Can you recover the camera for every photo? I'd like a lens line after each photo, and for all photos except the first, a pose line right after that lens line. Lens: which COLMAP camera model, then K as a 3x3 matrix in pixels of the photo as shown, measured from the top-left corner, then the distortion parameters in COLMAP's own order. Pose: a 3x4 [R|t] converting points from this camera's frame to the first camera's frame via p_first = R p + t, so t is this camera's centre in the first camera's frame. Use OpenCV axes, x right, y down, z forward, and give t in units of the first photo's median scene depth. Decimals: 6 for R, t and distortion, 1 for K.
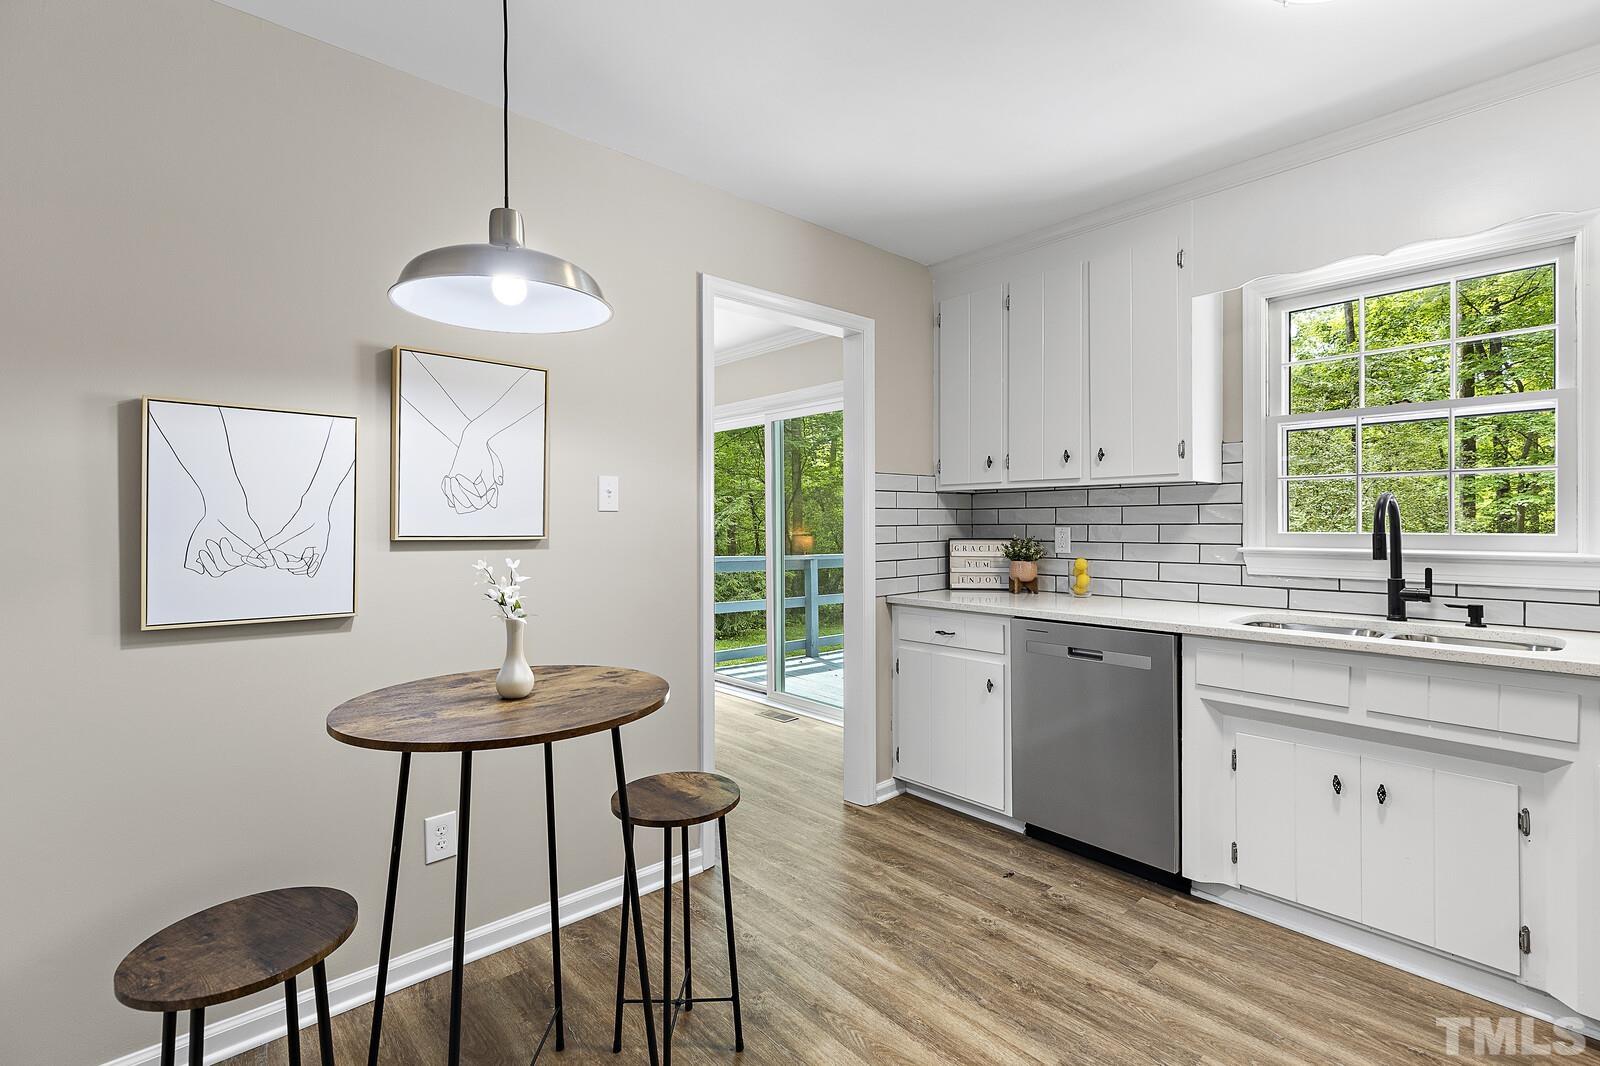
lens RADIAL K [[730.2, 0, 801.6], [0, 730.2, 522.6], [0, 0, 1]] dist [-0.001722, -0.000215]
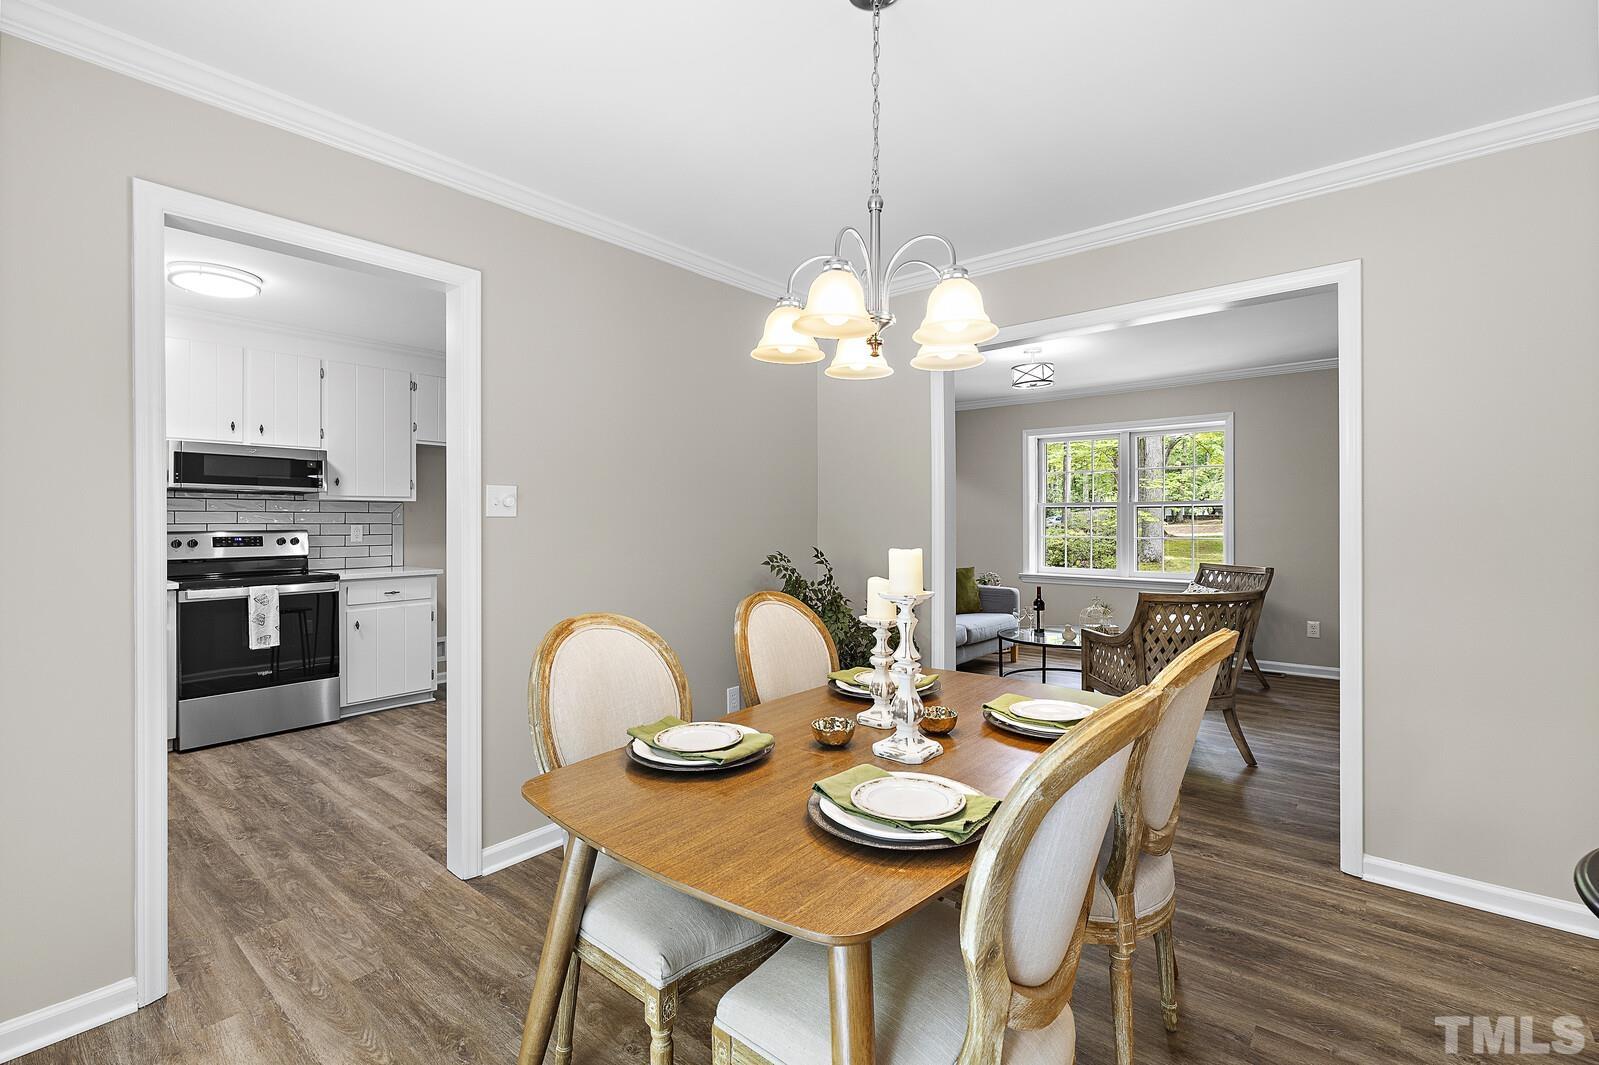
lens RADIAL K [[729.8, 0, 797.4], [0, 729.8, 525.3], [0, 0, 1]] dist [-0.001722, -0.000215]
pose [[-0.990151, 0.003654, -0.139959, -0.491488], [0.002826, 0.999977, 0.006117, 0.000353], [0.139978, 0.005661, -0.990138, 2.226220]]
